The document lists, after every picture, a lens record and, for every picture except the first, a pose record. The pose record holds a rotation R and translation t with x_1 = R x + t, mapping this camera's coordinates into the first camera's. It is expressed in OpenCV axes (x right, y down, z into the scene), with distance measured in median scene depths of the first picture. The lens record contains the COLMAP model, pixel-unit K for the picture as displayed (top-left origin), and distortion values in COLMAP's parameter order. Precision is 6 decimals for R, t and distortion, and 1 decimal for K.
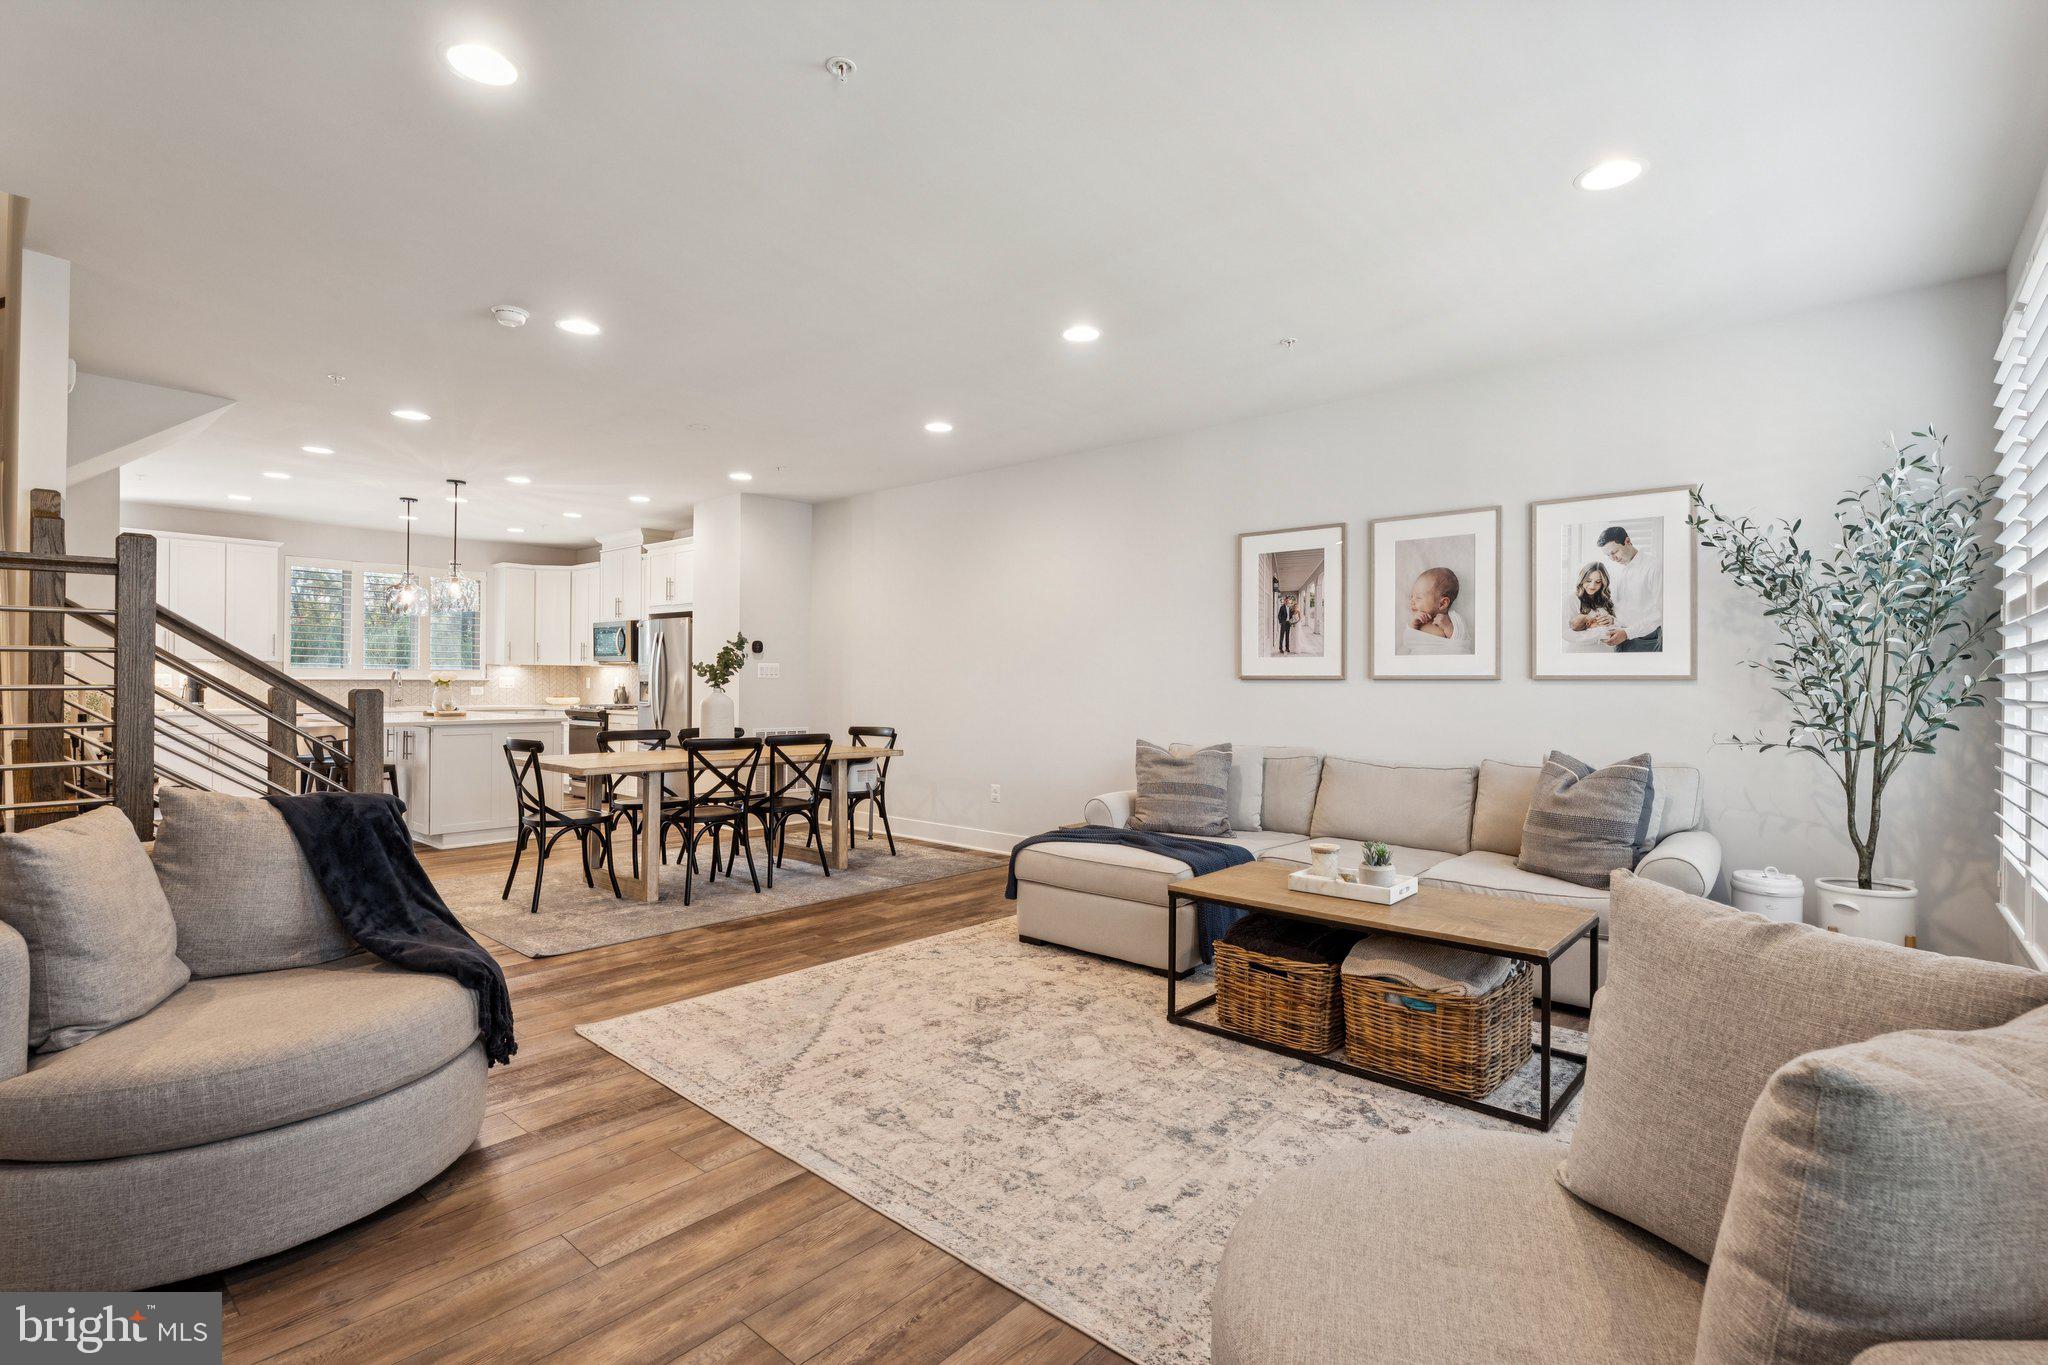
lens RADIAL K [[948.1, 0, 1029.6], [0, 948.1, 685.1], [0, 0, 1]] dist [-0.004944, 0.000603]
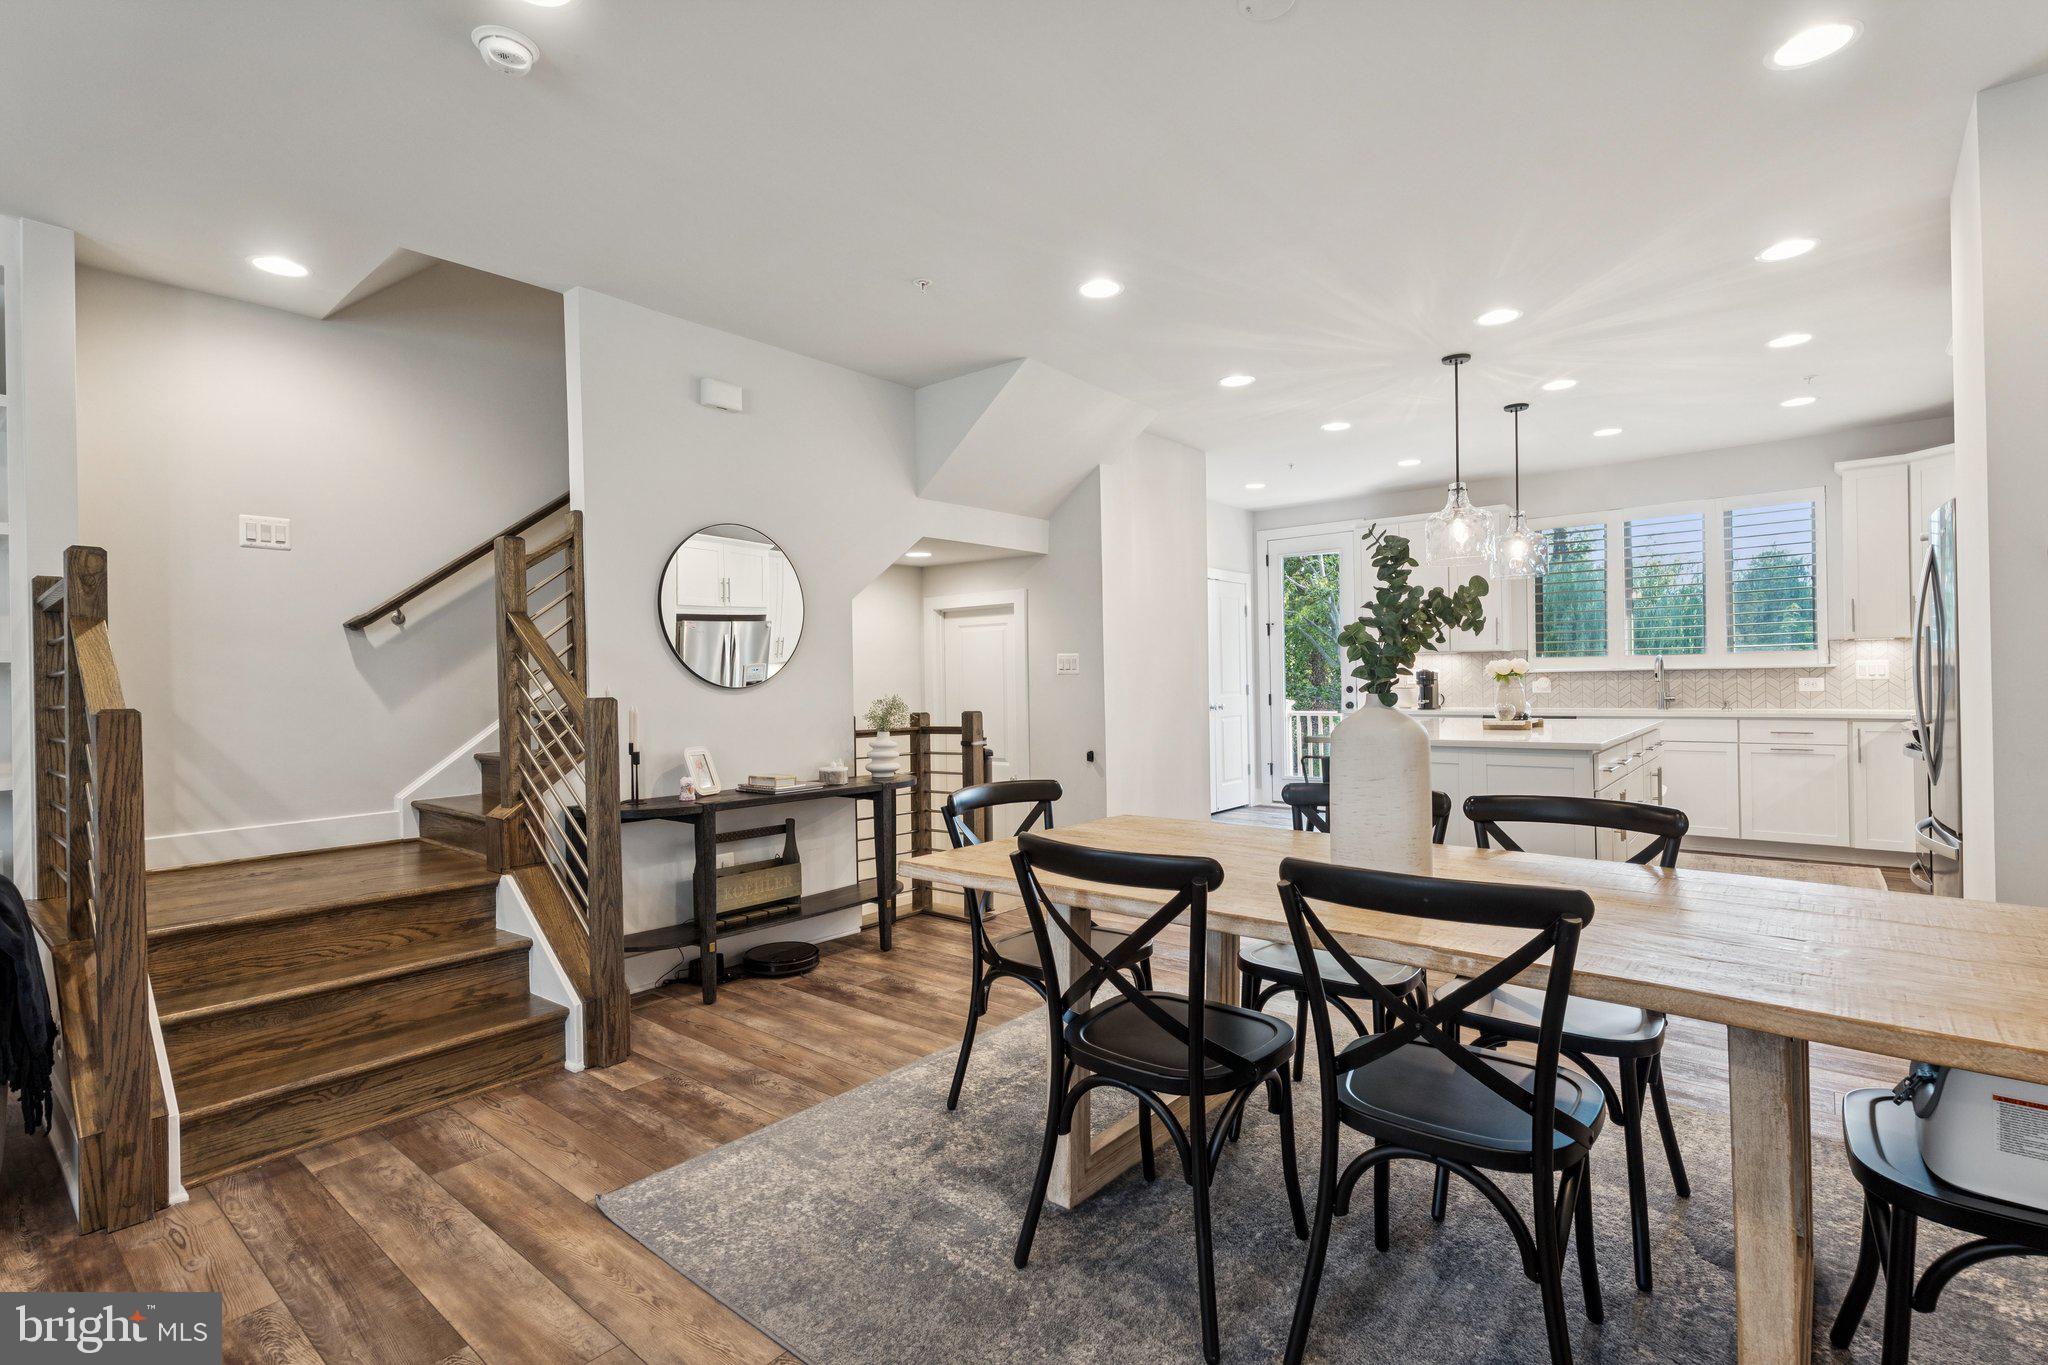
lens RADIAL K [[948.1, 0, 1029.6], [0, 948.1, 685.1], [0, 0, 1]] dist [-0.004944, 0.000603]
pose [[0.022486, -0.002815, -0.999743, 0.023826], [0.016628, 0.999859, -0.002441, -0.001456], [0.999609, -0.016569, 0.022530, 1.199314]]
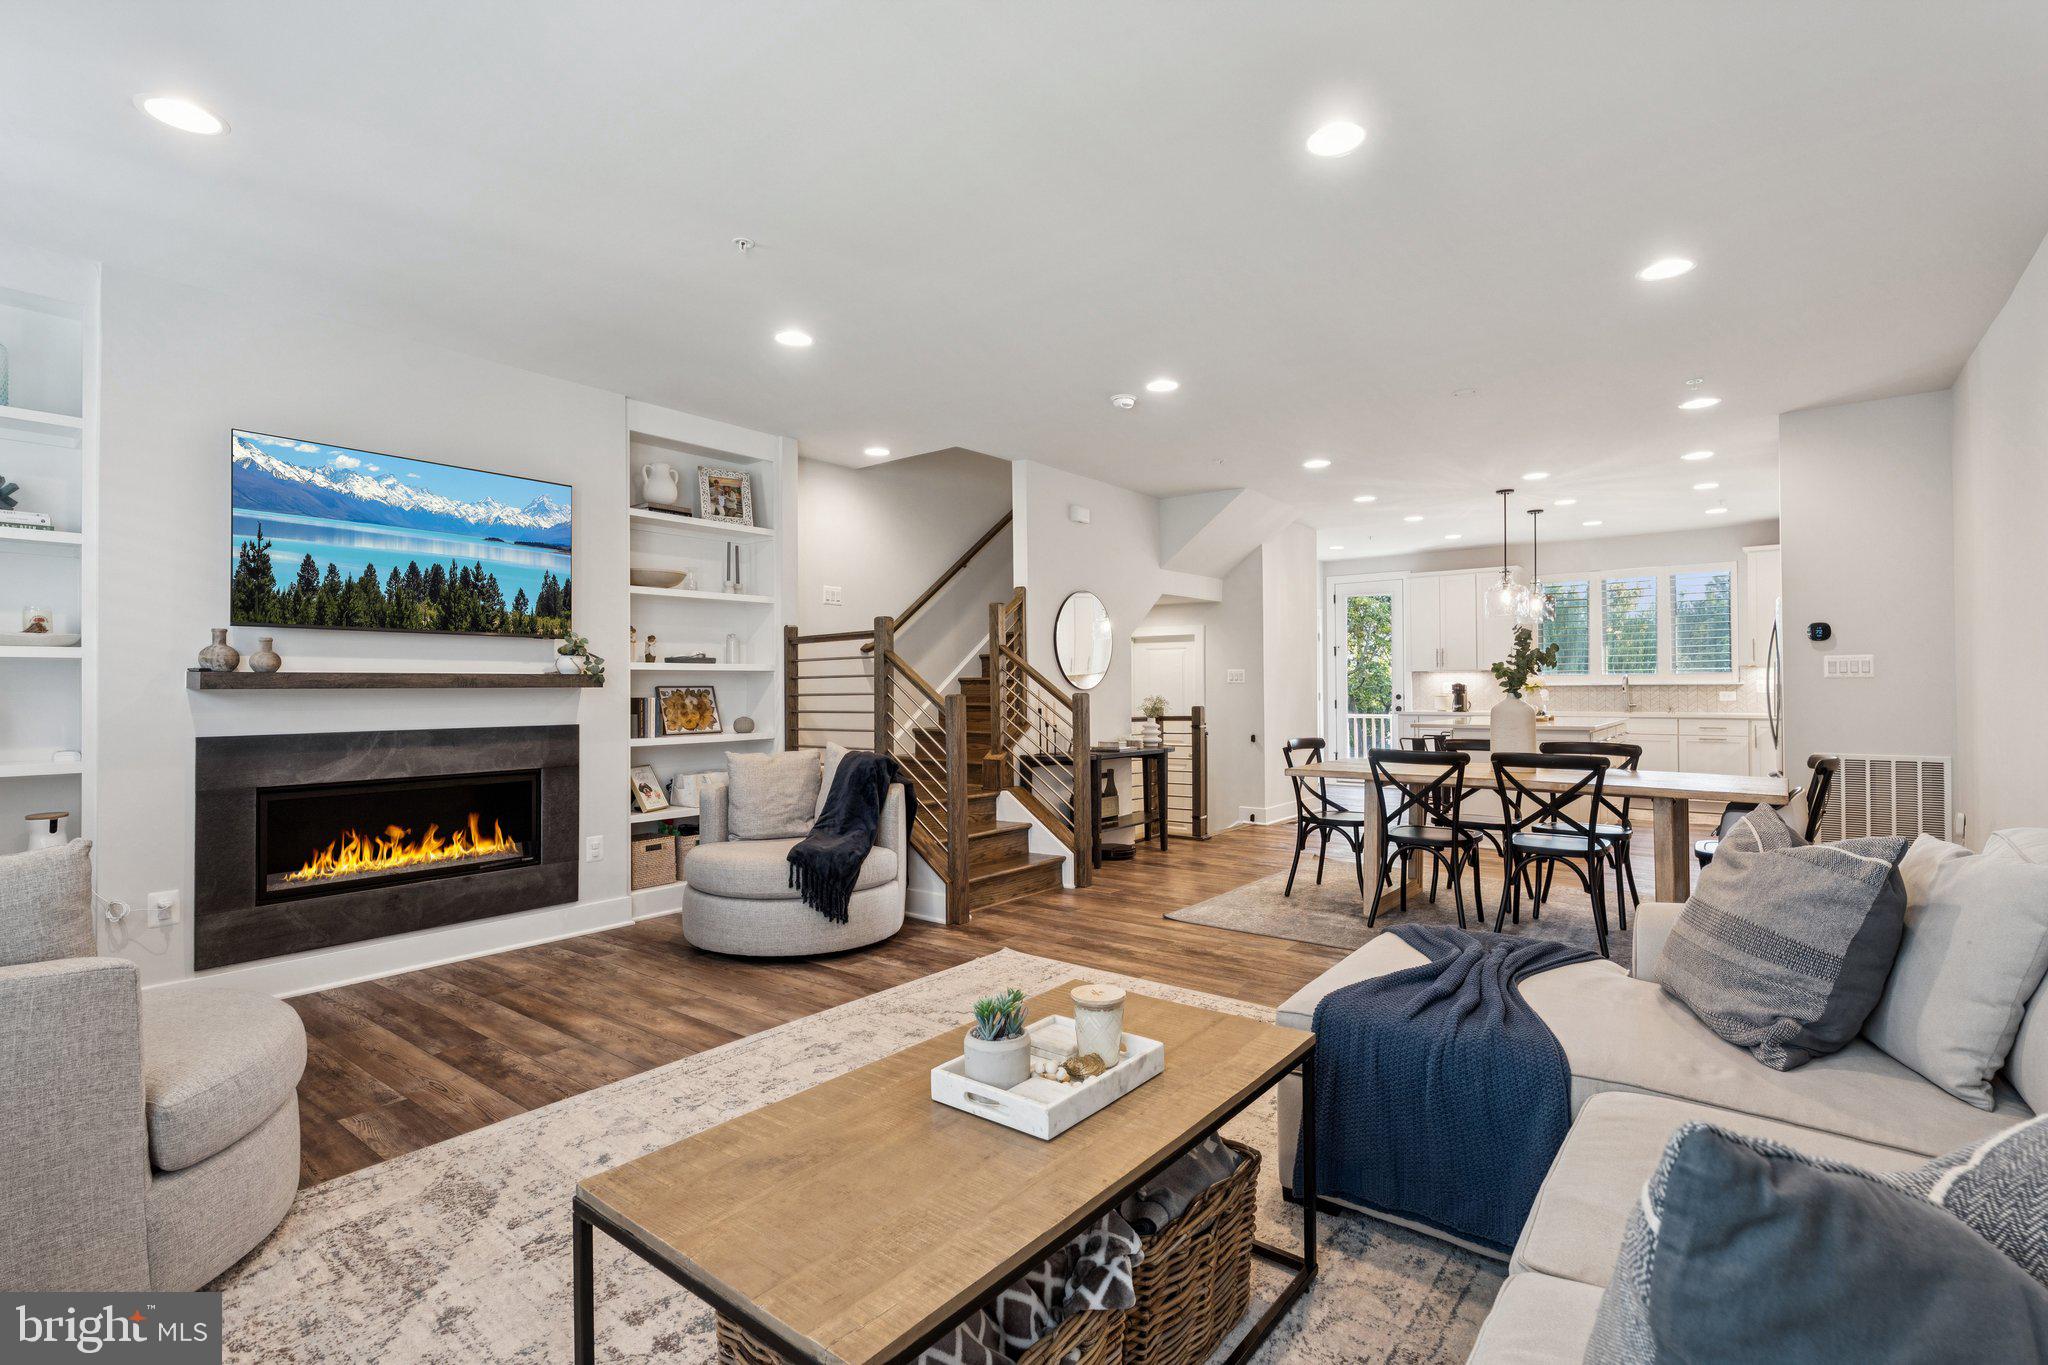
lens RADIAL K [[948.1, 0, 1029.6], [0, 948.1, 685.1], [0, 0, 1]] dist [-0.004944, 0.000603]
pose [[0.051306, -0.011994, -0.998611, 0.659275], [0.005934, 0.999914, -0.011704, 0.005133], [0.998665, -0.005325, 0.051372, 0.743408]]
